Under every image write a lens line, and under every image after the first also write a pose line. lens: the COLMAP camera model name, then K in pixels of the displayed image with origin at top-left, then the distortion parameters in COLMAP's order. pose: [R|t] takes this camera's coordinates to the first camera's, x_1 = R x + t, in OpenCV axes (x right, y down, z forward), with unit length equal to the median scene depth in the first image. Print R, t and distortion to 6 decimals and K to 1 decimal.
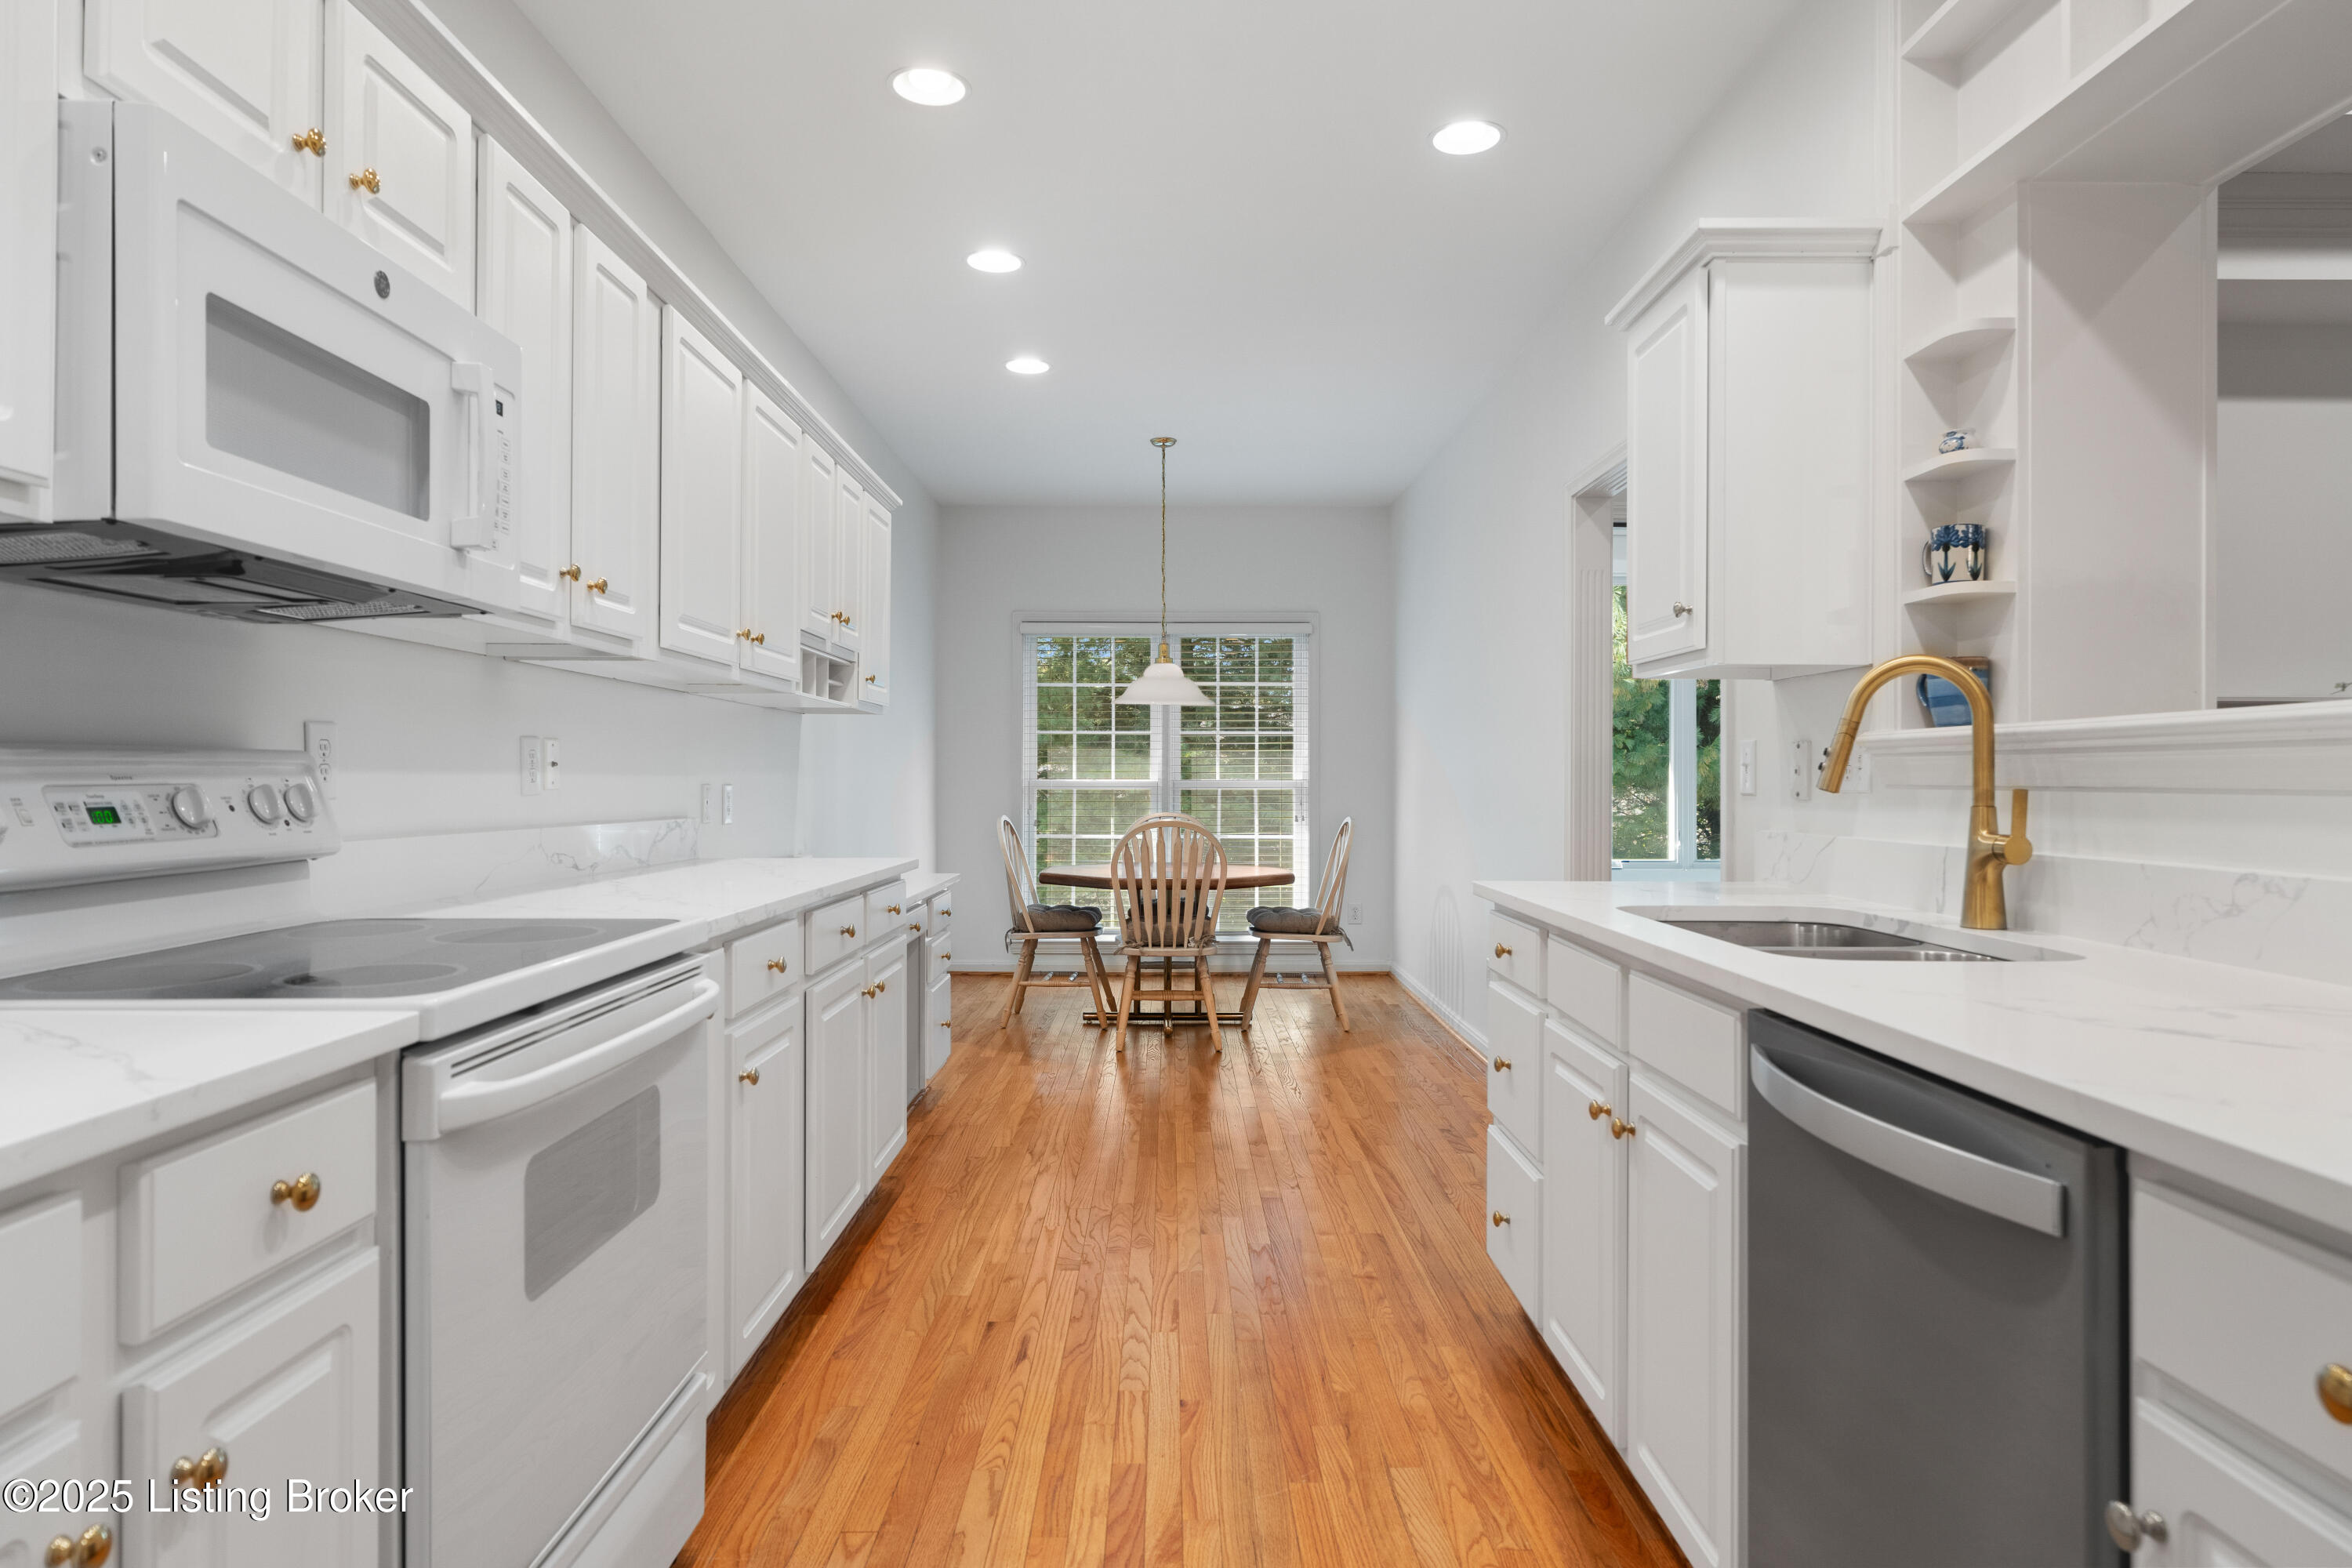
lens RADIAL K [[1421.5, 0, 1175.9], [0, 1421.5, 782.1], [0, 0, 1]] dist [0.000080, 0.000009]
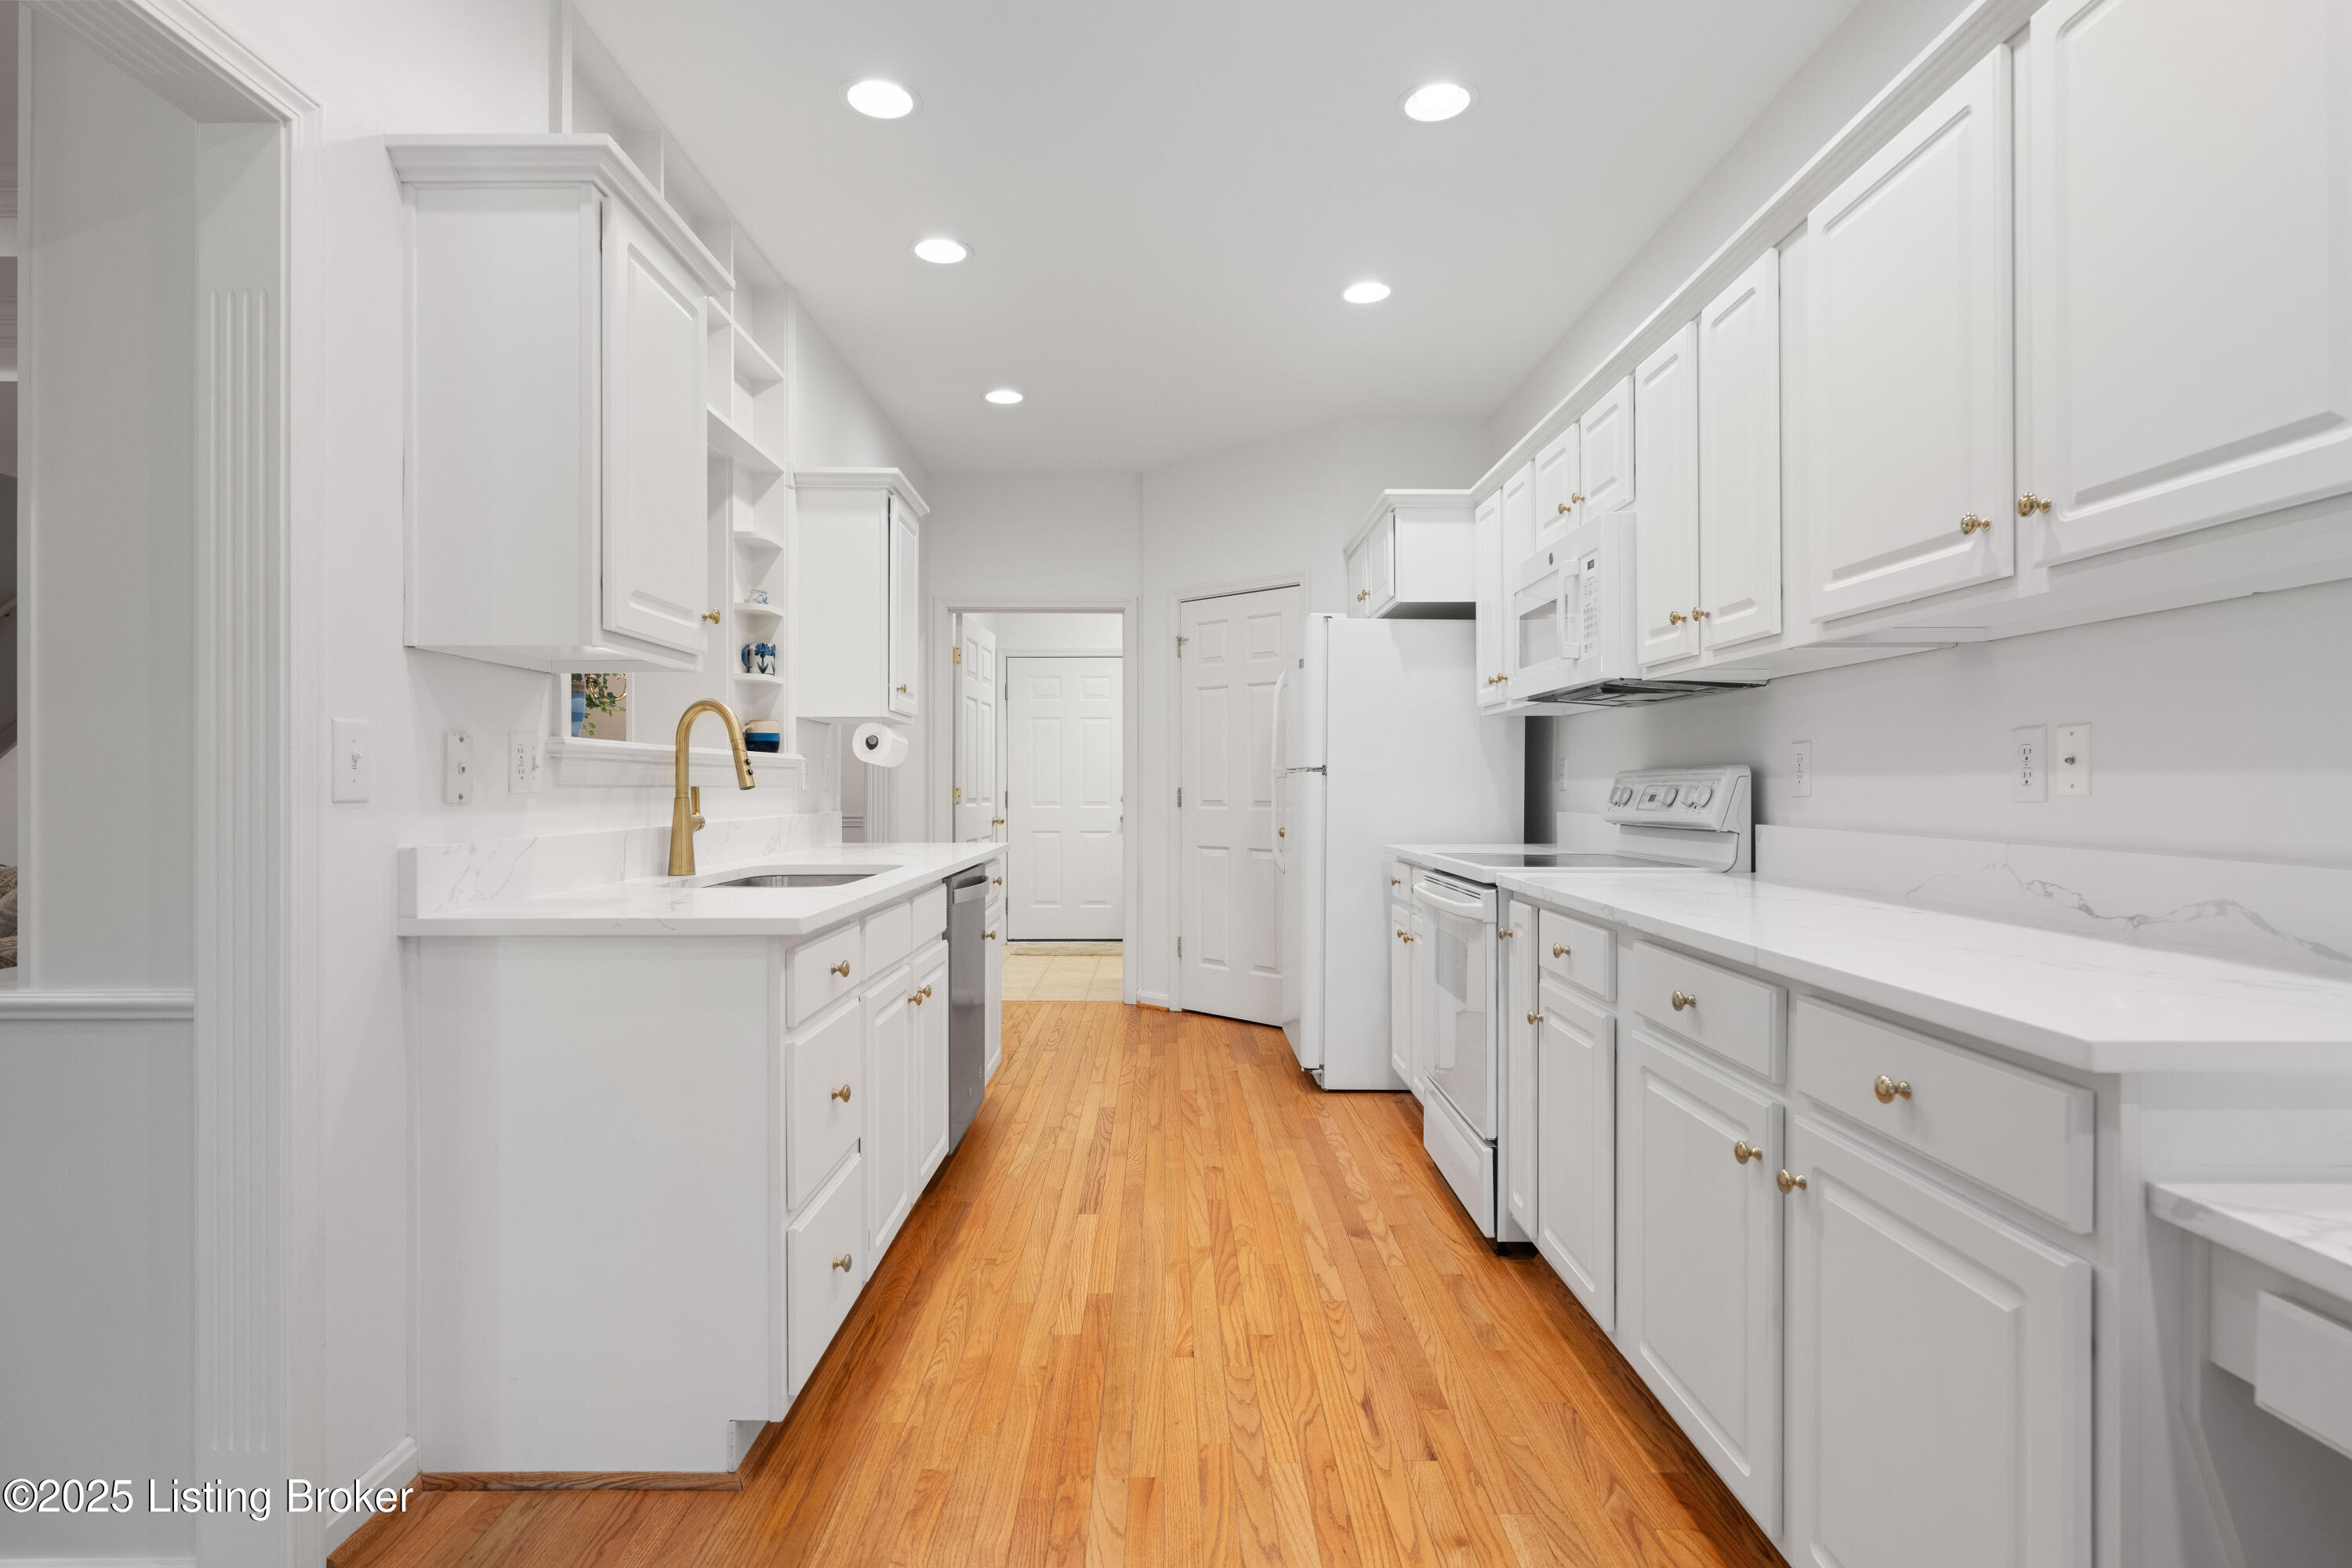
lens RADIAL K [[1266.8, 0, 1175.3], [0, 1266.8, 783.6], [0, 0, 1]] dist [-0.000728, -0.000032]
pose [[-0.999988, -0.002804, -0.004092, 0.022754], [-0.002800, 0.999996, -0.000936, 0.001158], [0.004095, -0.000924, -0.999991, 2.012542]]
